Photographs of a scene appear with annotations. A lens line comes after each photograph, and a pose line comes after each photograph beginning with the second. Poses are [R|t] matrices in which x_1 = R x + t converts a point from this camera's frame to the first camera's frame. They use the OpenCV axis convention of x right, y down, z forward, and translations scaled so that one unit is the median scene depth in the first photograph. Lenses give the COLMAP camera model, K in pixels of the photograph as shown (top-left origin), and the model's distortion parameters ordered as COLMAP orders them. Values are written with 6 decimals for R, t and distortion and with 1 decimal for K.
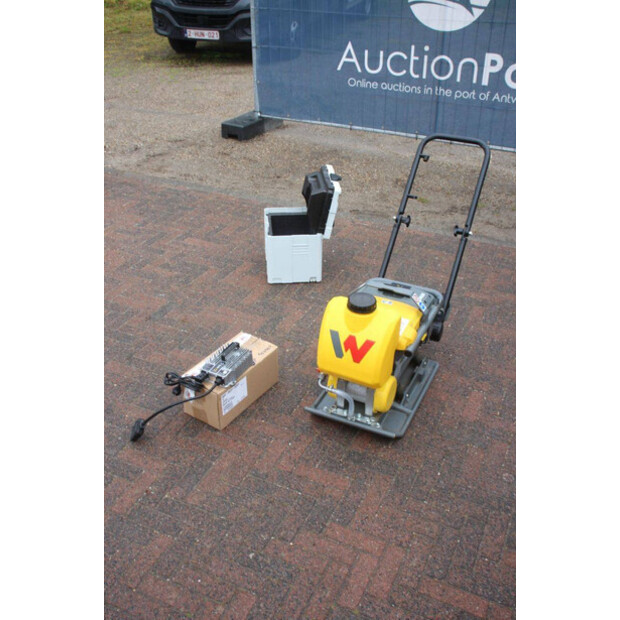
lens RADIAL K [[630.0, 0, 311.4], [0, 630.0, 334.4], [0, 0, 1]] dist [-0.053133, 0.096632]
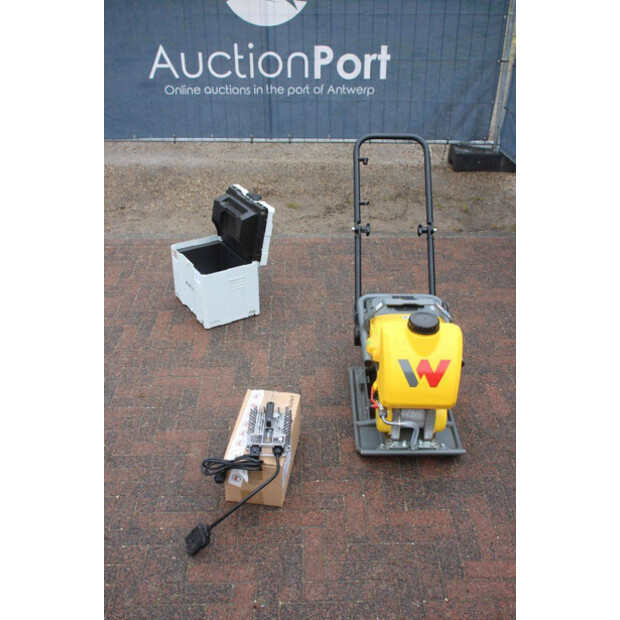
lens RADIAL K [[673.9, 0, 311.1], [0, 673.9, 335.6], [0, 0, 1]] dist [0.000322, -0.003099]
pose [[0.901437, -0.234778, 0.363717, -0.205504], [0.241088, 0.970080, 0.028669, -0.047558], [-0.359566, 0.061845, 0.931068, 0.063146]]
